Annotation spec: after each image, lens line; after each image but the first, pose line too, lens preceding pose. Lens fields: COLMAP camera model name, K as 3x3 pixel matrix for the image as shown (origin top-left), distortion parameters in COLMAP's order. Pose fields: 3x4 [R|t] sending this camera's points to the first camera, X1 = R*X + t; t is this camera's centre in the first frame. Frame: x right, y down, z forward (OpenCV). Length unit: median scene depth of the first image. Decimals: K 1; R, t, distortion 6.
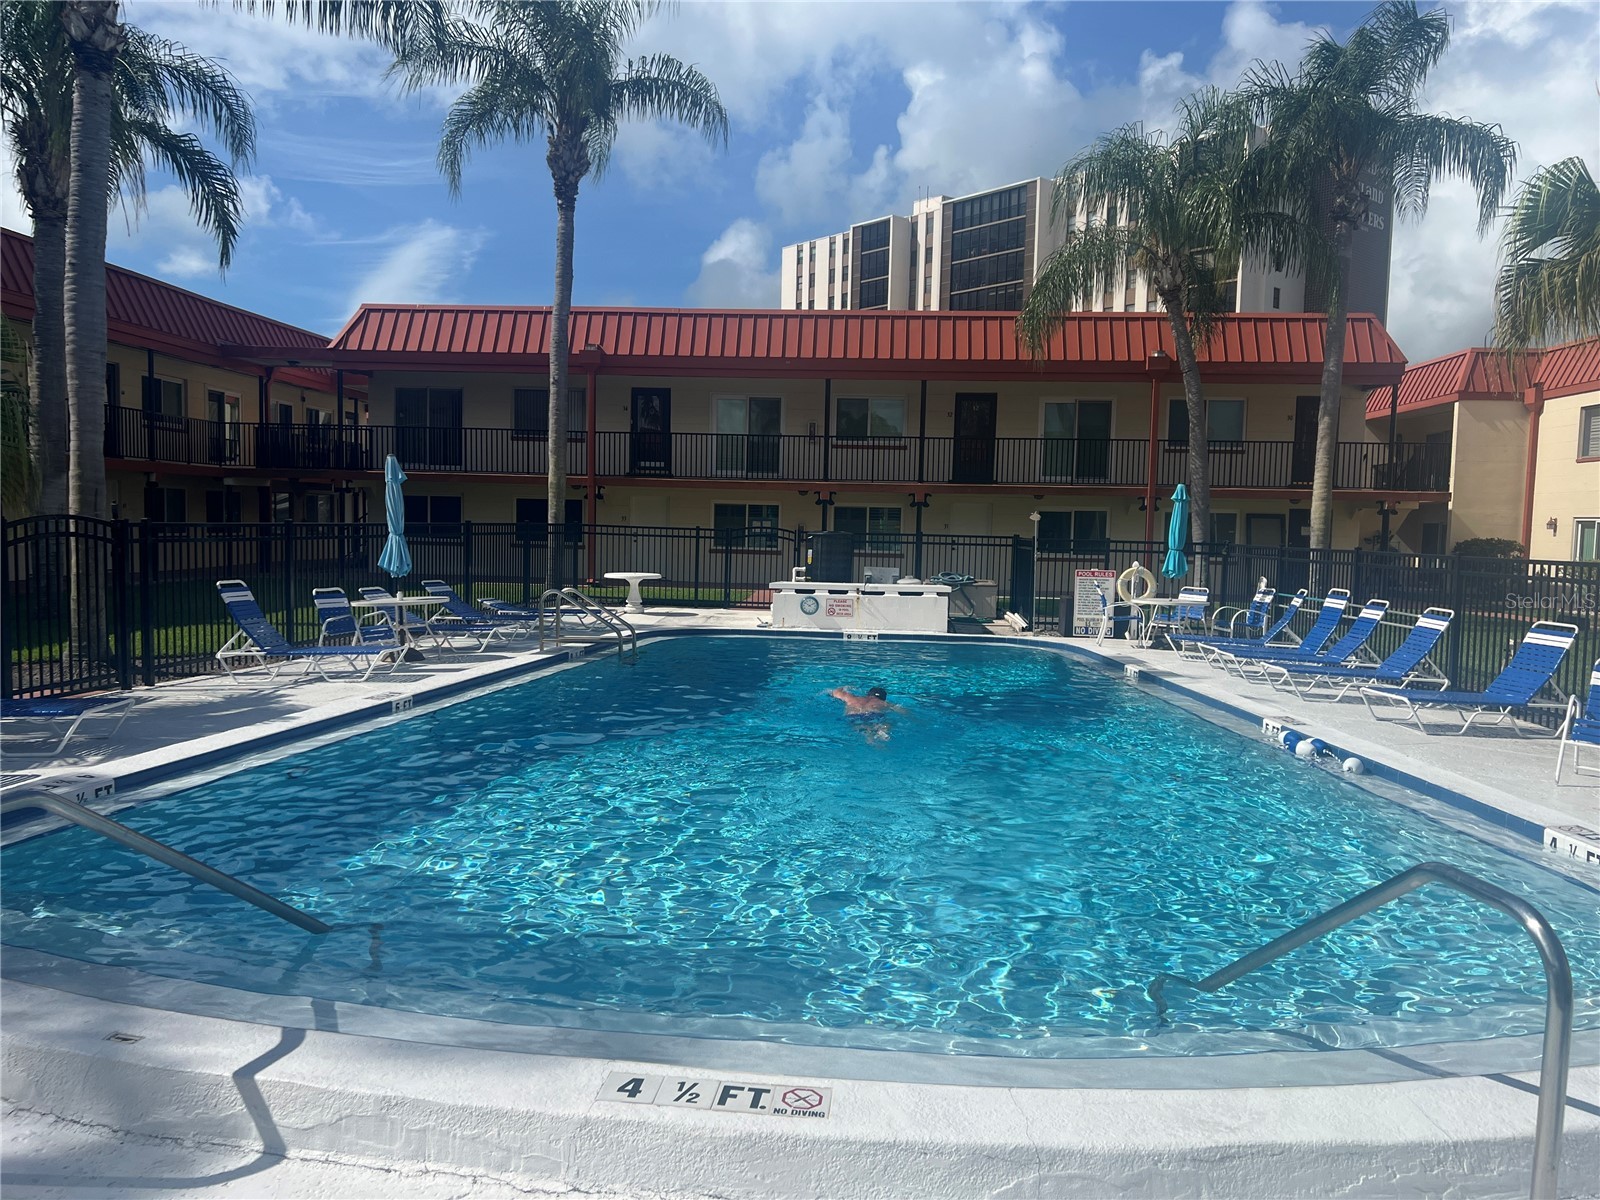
lens RADIAL K [[1219.6, 0, 794.4], [0, 1219.6, 601.9], [0, 0, 1]] dist [0.035775, -0.014584]
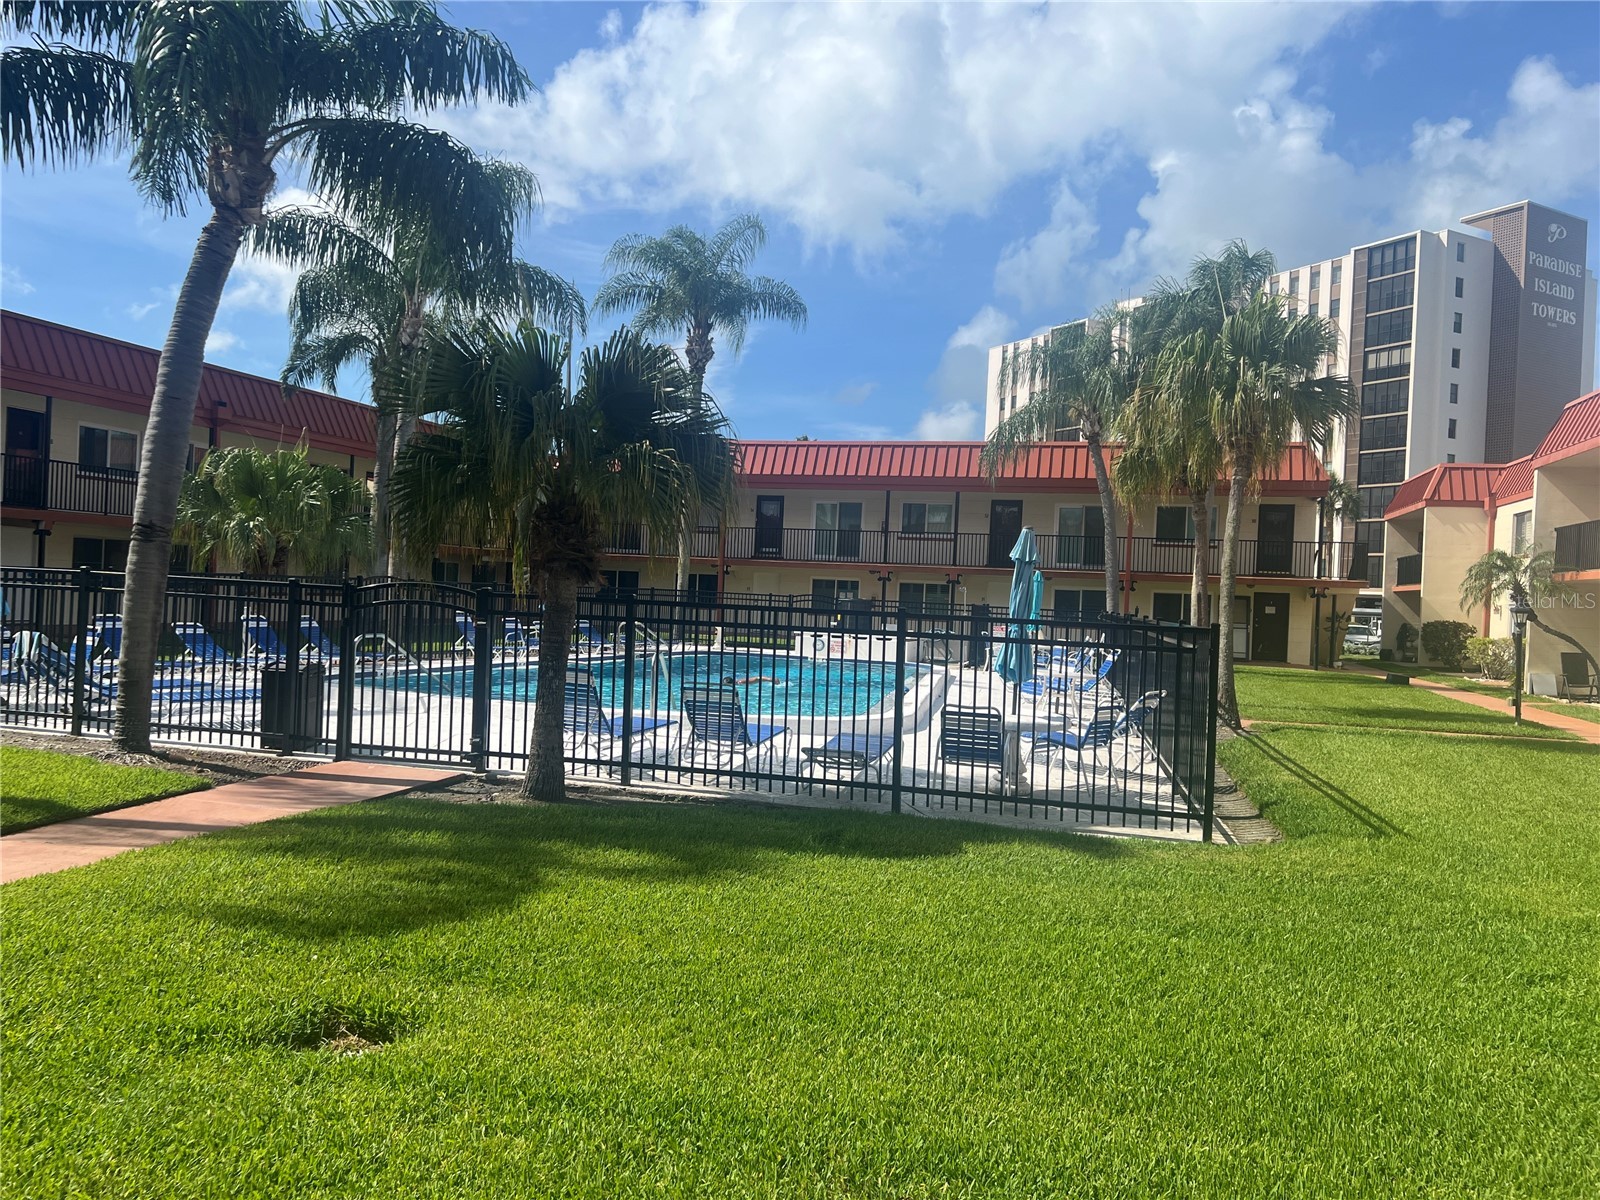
lens RADIAL K [[1219.6, 0, 800.6], [0, 1219.6, 600.1], [0, 0, 1]] dist [0.035775, -0.014584]
pose [[0.979219, 0.022430, -0.201559, 0.199177], [-0.034932, 0.997665, -0.058686, 0.024175], [0.199772, 0.064507, 0.977717, -0.342376]]
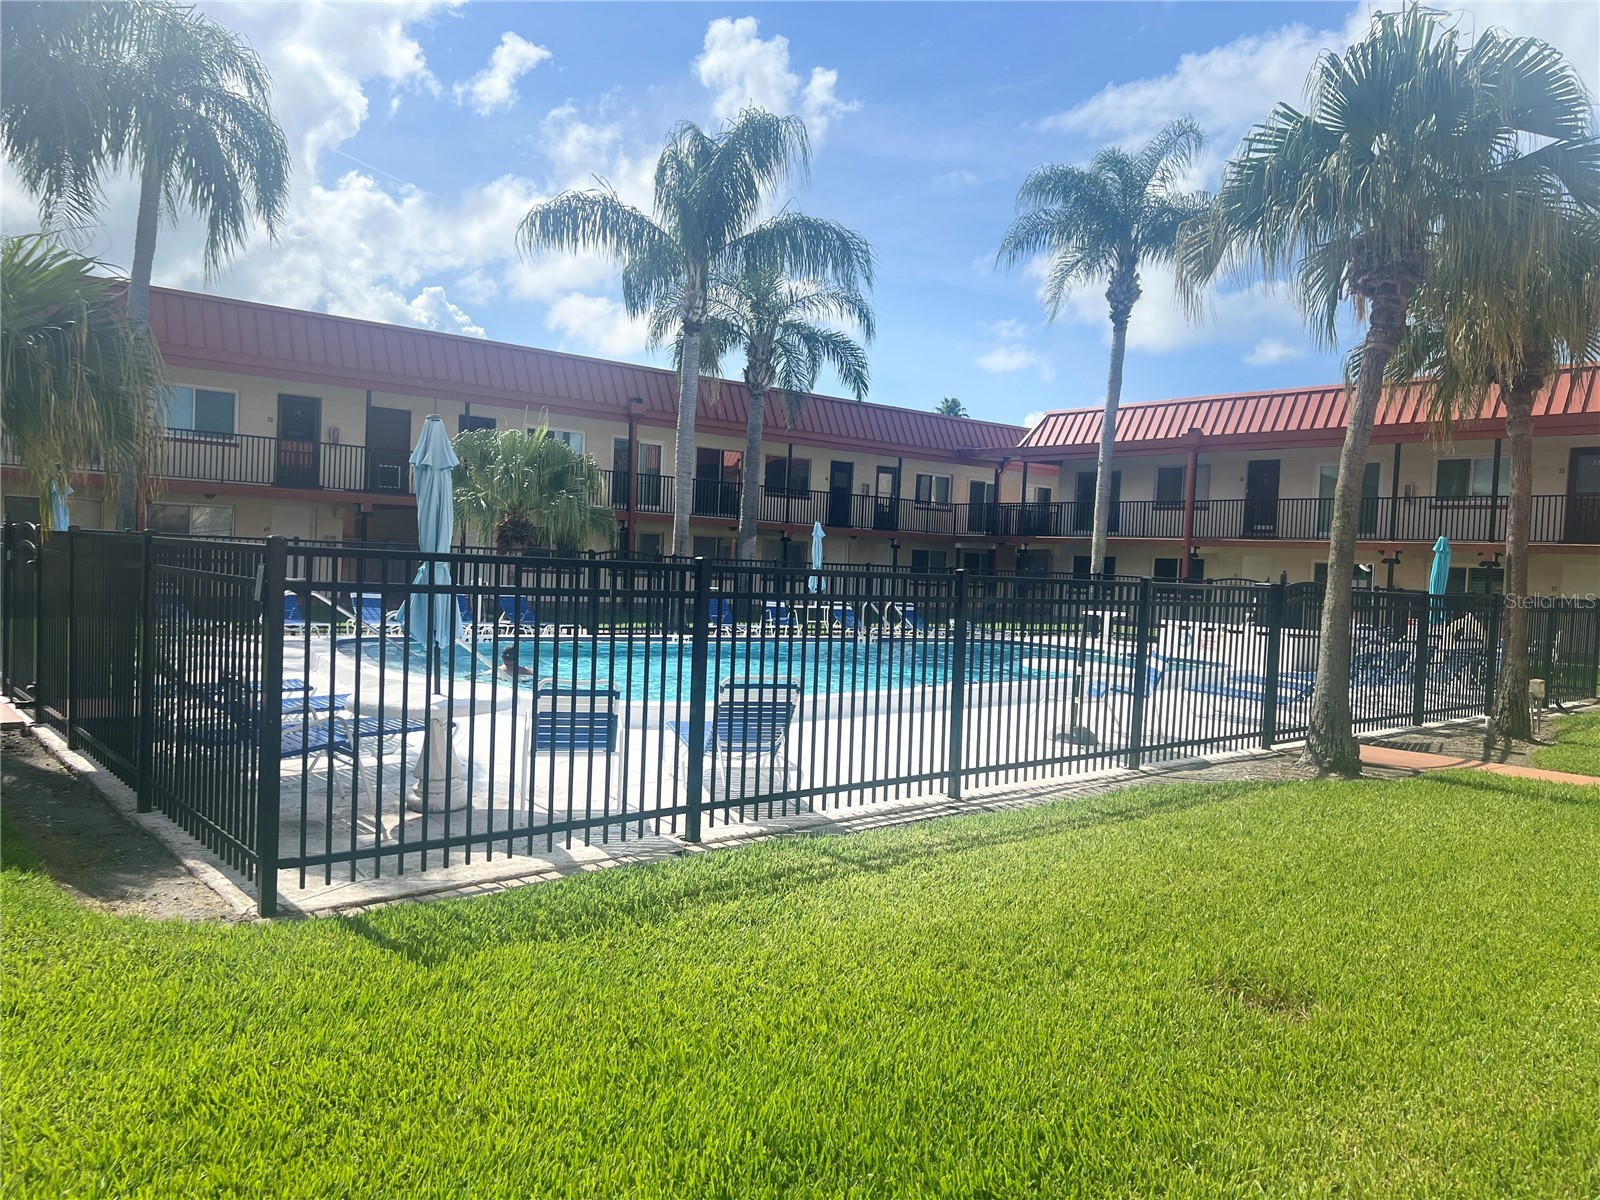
lens RADIAL K [[1213.4, 0, 808.1], [0, 1213.4, 602.7], [0, 0, 1]] dist [-0.012028, -0.000654]
pose [[0.665232, 0.030007, -0.746034, 0.439214], [-0.073577, 0.996963, -0.025507, 0.015510], [0.743003, 0.071859, 0.665419, -0.049889]]
